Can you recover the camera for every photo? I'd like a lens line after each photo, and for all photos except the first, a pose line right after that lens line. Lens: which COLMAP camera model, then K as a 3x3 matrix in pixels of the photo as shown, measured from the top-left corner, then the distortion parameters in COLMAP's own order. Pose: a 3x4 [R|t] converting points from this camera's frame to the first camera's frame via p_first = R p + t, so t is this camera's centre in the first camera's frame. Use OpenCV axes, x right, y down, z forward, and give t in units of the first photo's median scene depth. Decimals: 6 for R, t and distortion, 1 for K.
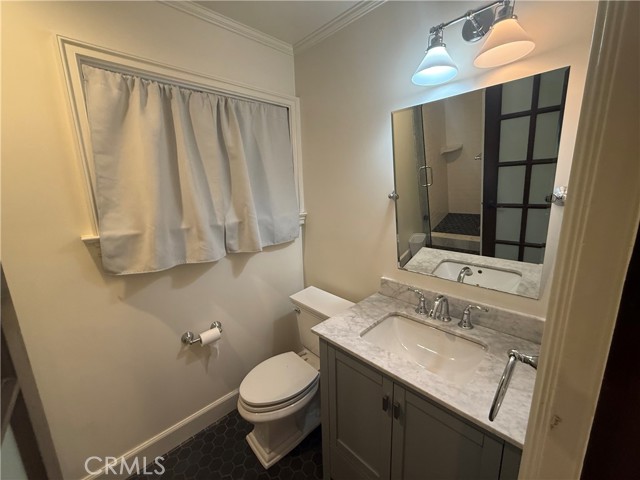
lens RADIAL K [[255.4, 0, 318.9], [0, 255.4, 240.2], [0, 0, 1]] dist [0.000196, -0.000583]
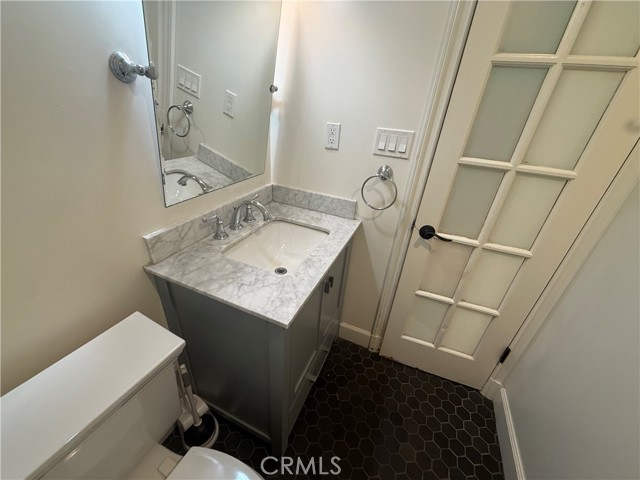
lens RADIAL K [[255.4, 0, 318.9], [0, 255.4, 240.2], [0, 0, 1]] dist [0.000196, -0.000583]
pose [[-0.385929, -0.442589, 0.809428, -0.355095], [0.124841, 0.844275, 0.521166, -0.094451], [-0.914042, 0.302183, -0.270577, 0.809772]]
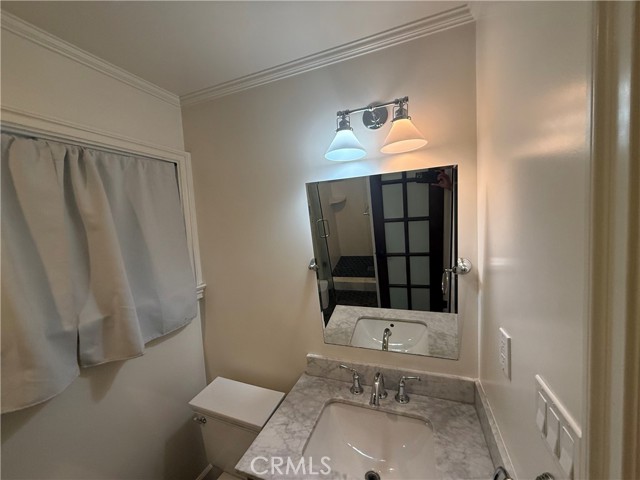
lens RADIAL K [[255.4, 0, 318.9], [0, 255.4, 240.2], [0, 0, 1]] dist [0.000196, -0.000583]
pose [[0.910488, -0.053507, 0.410060, -0.059514], [0.115224, 0.985150, -0.127293, -0.130352], [-0.397160, 0.163148, 0.903132, 0.119180]]
